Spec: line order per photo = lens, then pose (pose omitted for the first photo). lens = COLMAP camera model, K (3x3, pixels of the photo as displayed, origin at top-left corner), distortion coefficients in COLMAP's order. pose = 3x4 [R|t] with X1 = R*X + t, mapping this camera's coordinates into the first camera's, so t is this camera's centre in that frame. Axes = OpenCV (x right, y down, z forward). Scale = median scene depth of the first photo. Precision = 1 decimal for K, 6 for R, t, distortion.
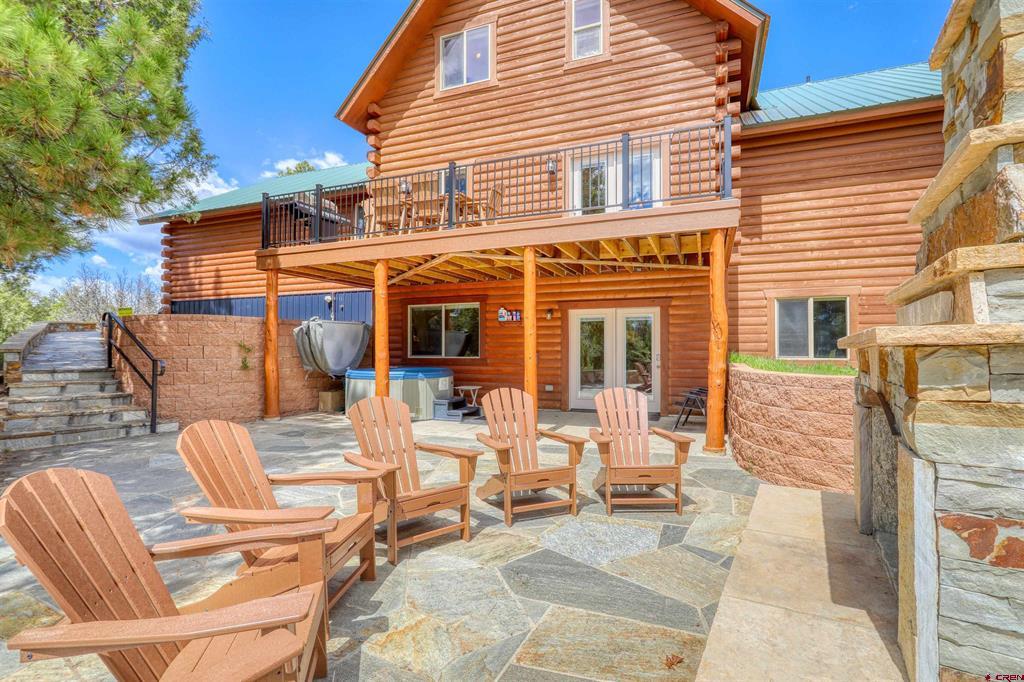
lens RADIAL K [[482.3, 0, 517.7], [0, 482.3, 351.6], [0, 0, 1]] dist [-0.000313, -0.000136]
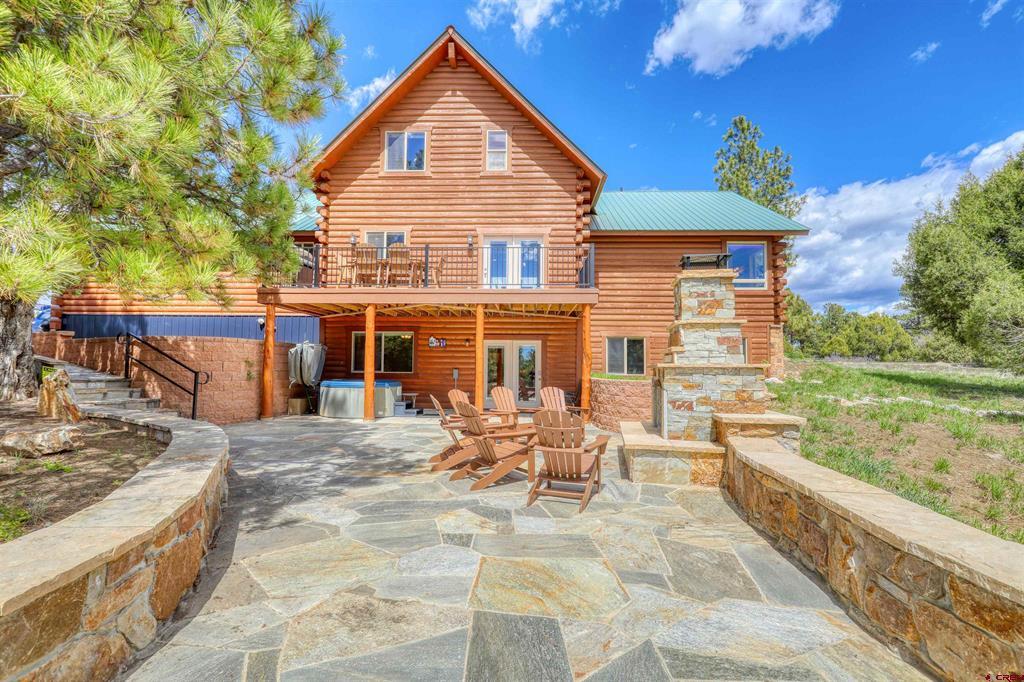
lens RADIAL K [[487.4, 0, 520.8], [0, 487.4, 358.3], [0, 0, 1]] dist [0.000161, 0.000021]
pose [[0.935320, 0.017360, 0.353377, -0.312553], [-0.008909, 0.999634, -0.025528, 0.004755], [-0.353691, 0.020728, 0.935133, -0.426184]]
